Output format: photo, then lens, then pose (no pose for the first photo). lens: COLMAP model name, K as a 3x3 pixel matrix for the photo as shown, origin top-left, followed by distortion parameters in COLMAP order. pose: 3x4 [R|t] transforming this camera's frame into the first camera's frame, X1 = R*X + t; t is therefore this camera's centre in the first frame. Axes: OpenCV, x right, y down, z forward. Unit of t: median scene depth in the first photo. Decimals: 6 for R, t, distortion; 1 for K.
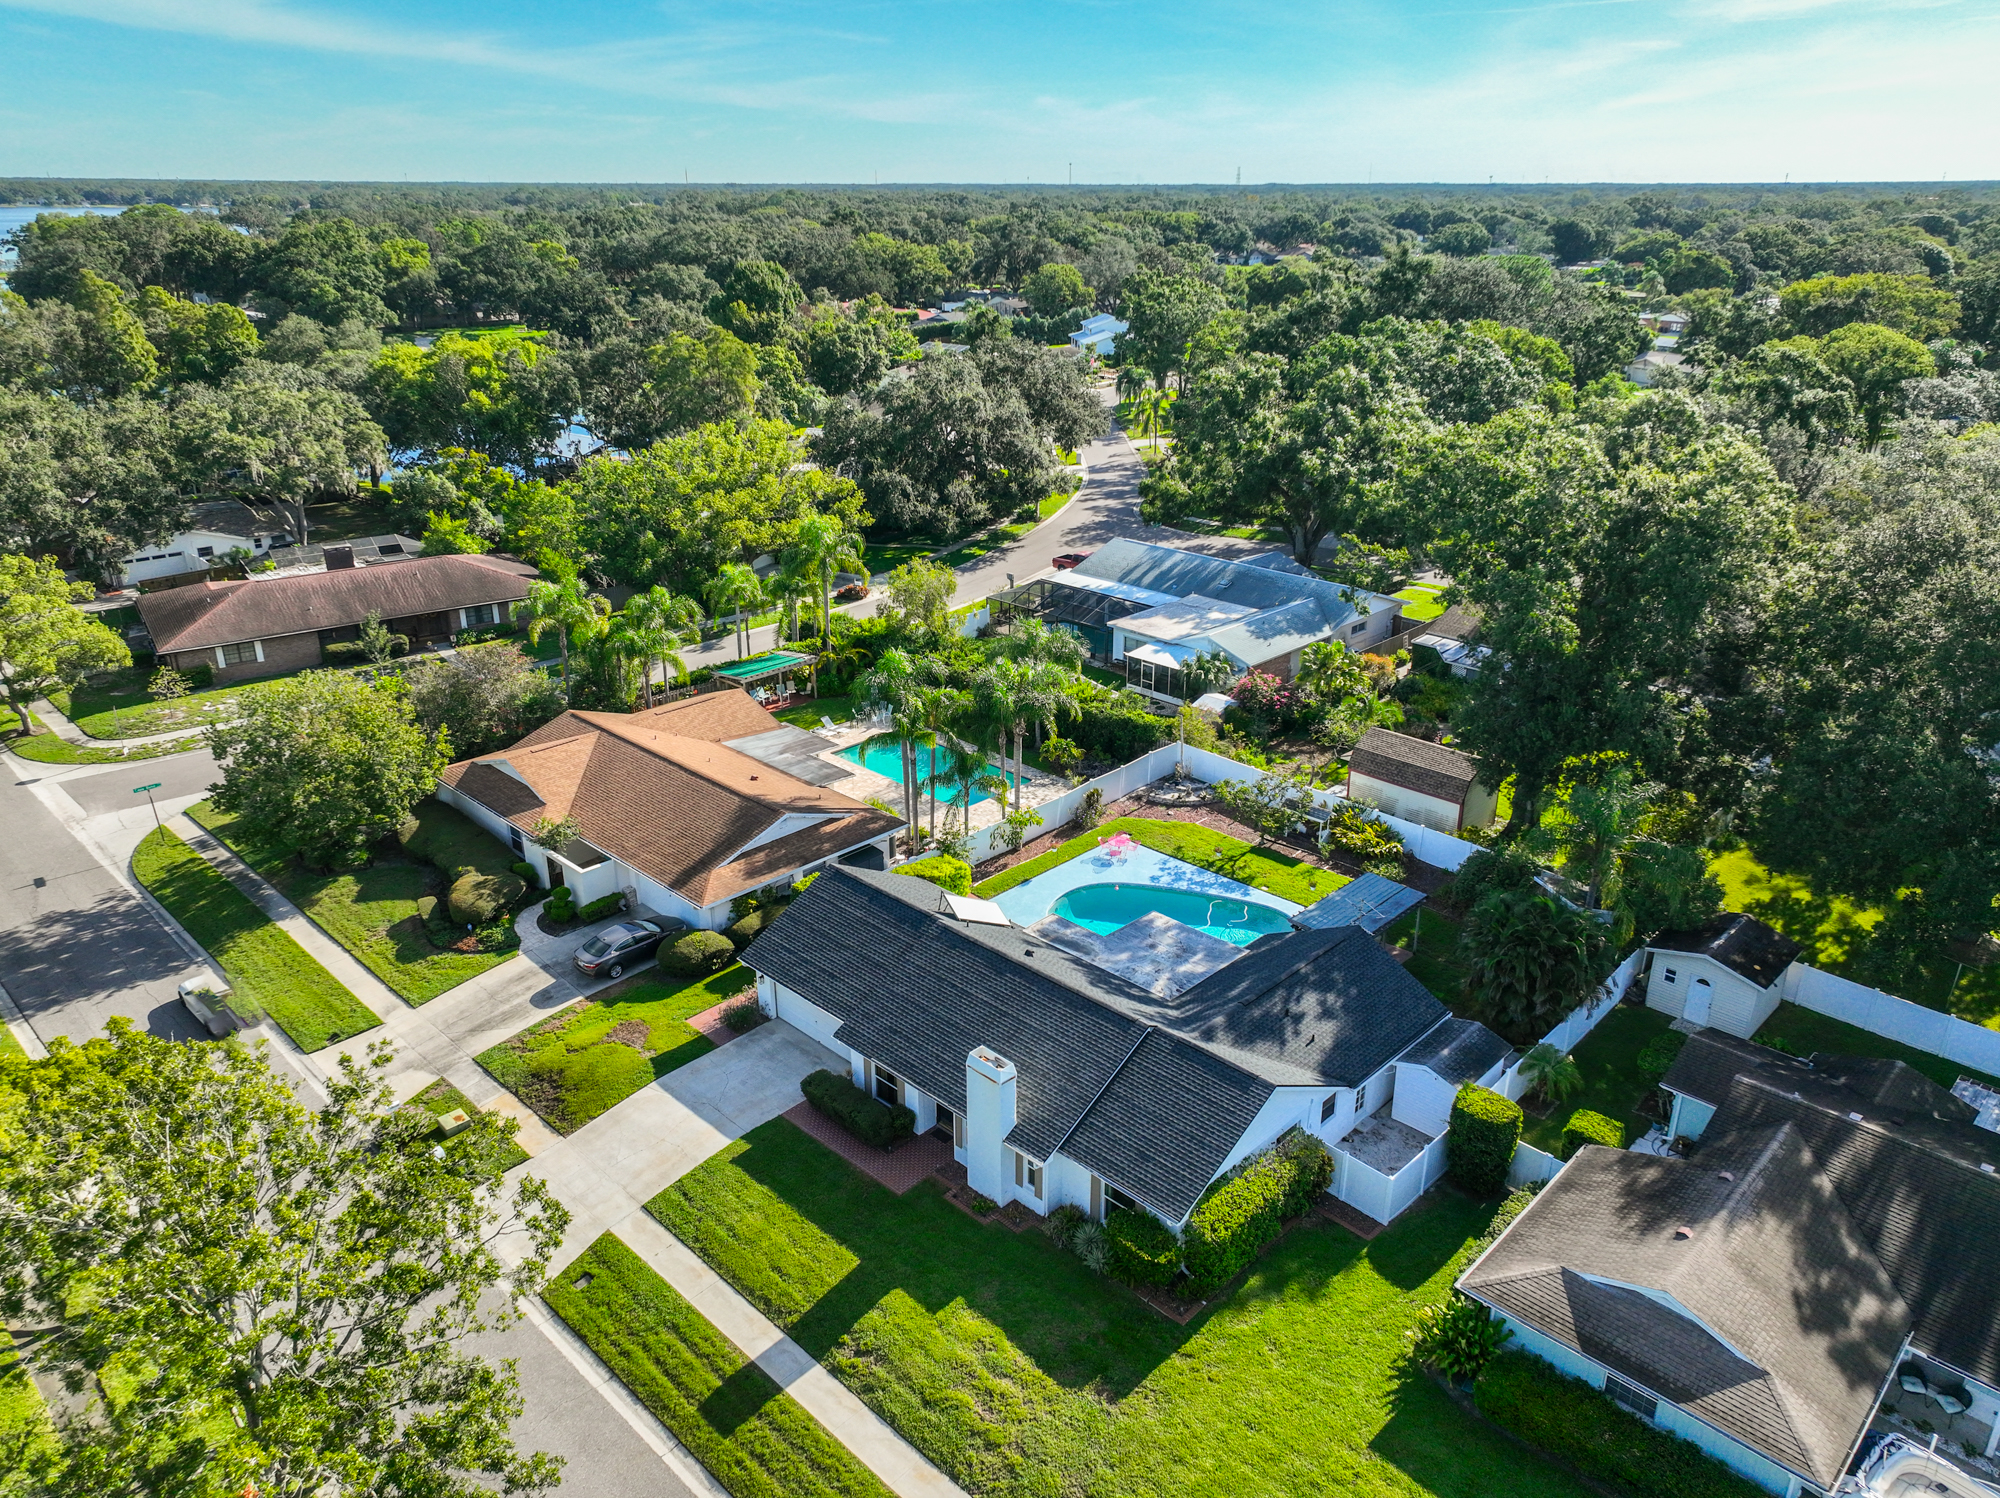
lens RADIAL K [[1396.4, 0, 1006.5], [0, 1396.4, 749.1], [0, 0, 1]] dist [0.000655, 0.016353]
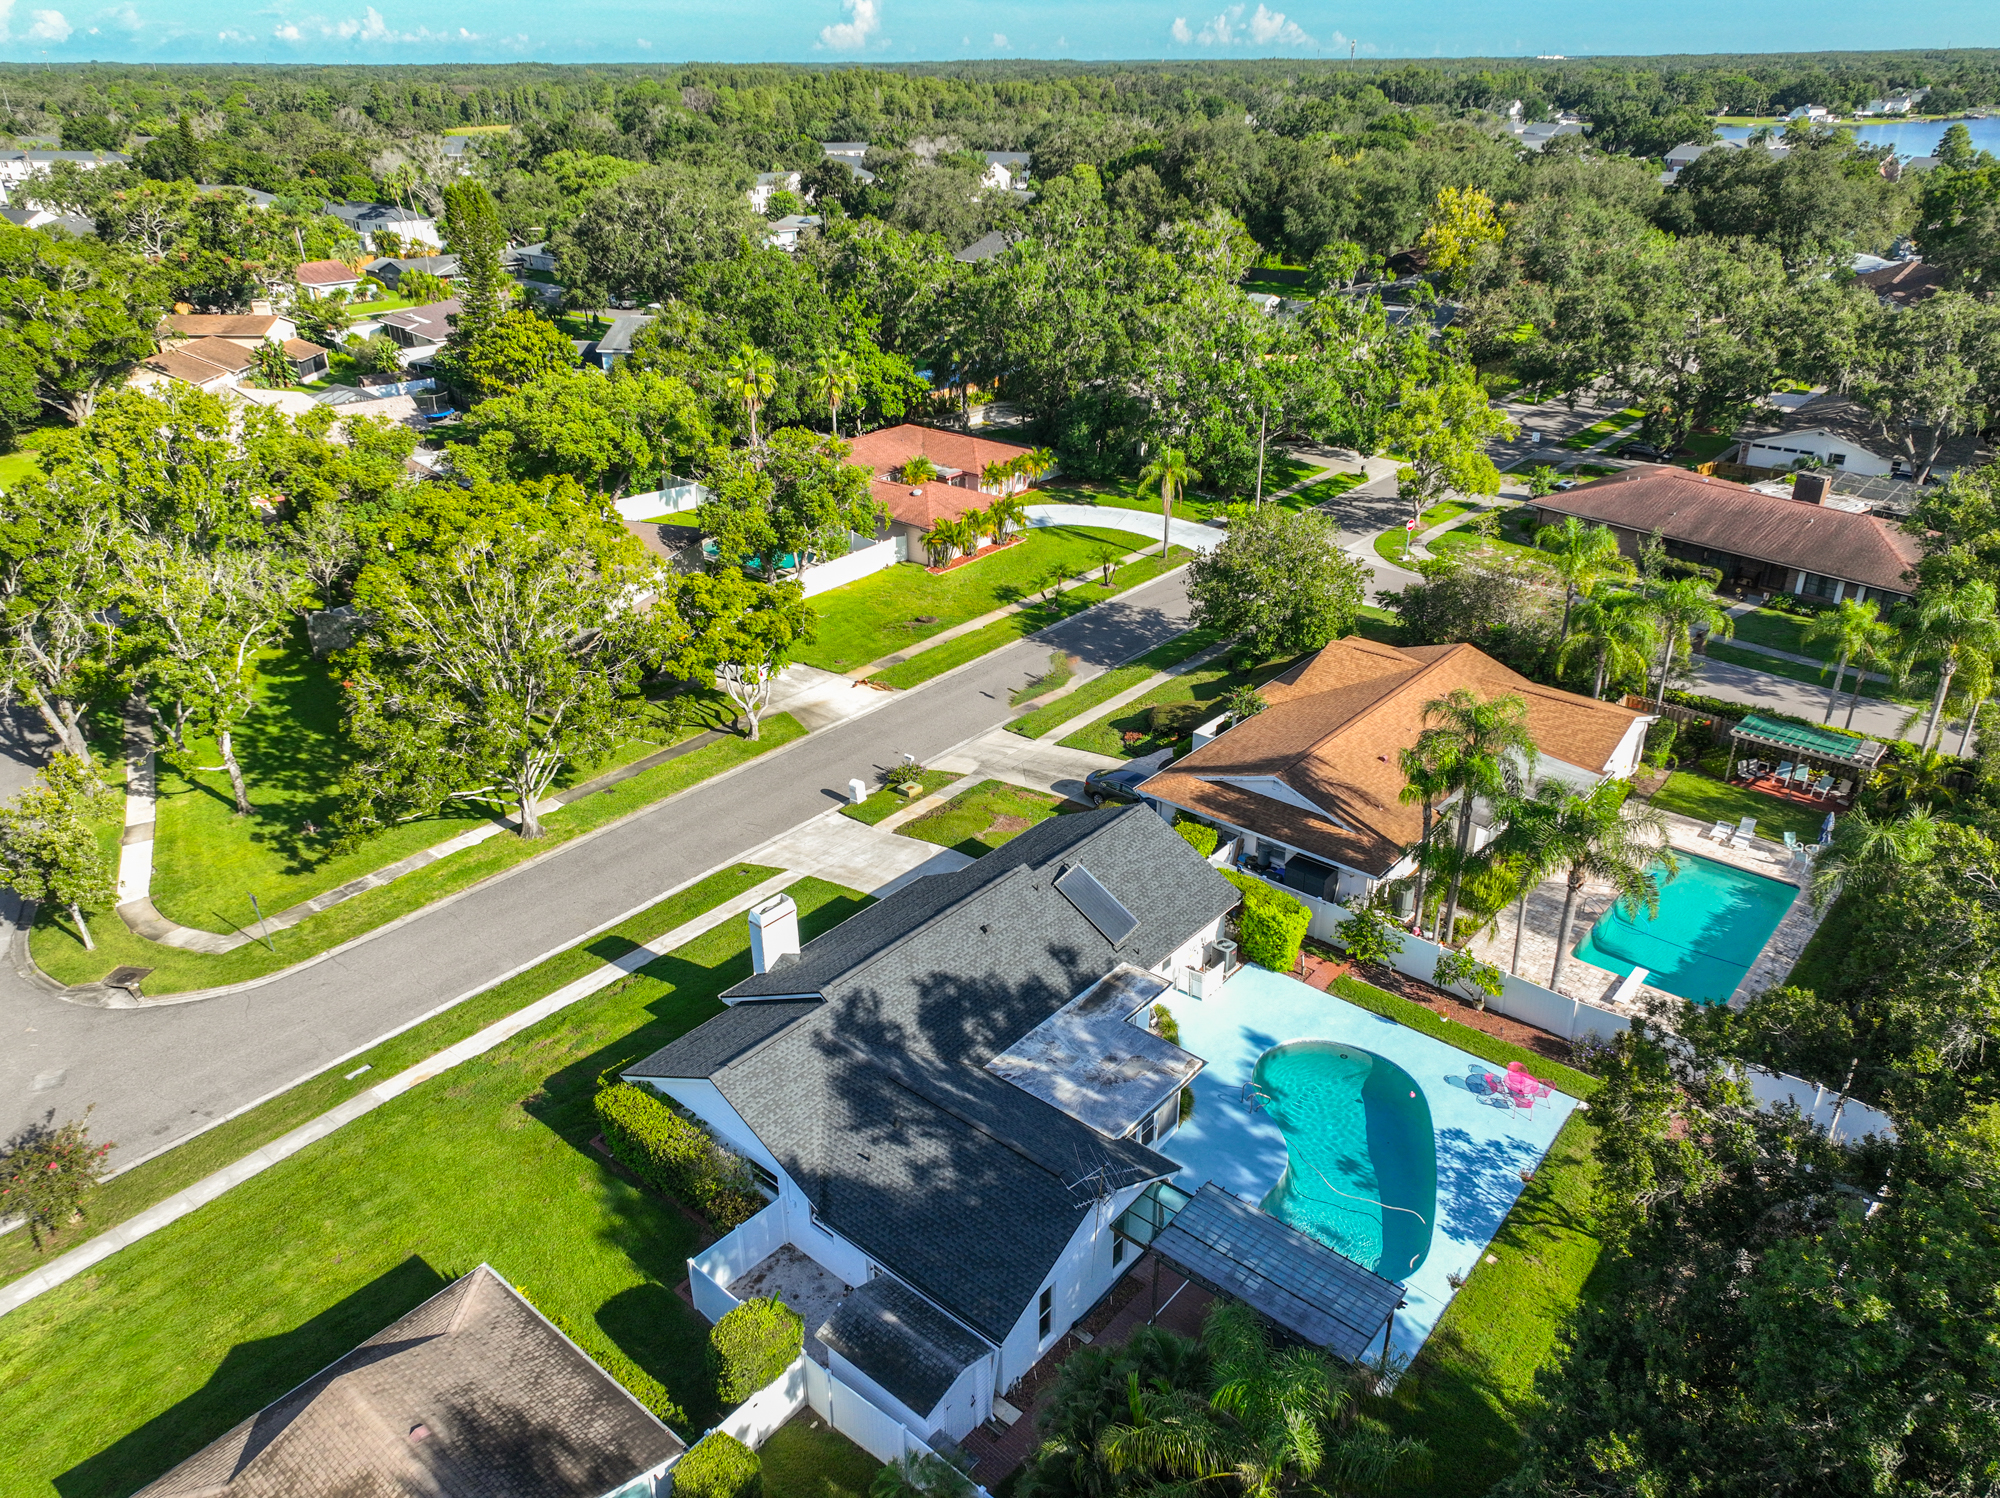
lens RADIAL K [[1396.4, 0, 1006.5], [0, 1396.4, 749.1], [0, 0, 1]] dist [0.000655, 0.016353]
pose [[0.068586, 0.438131, -0.896291, 0.621491], [-0.367147, 0.846442, 0.385668, -0.248433], [0.927631, 0.302619, 0.218912, 0.597680]]
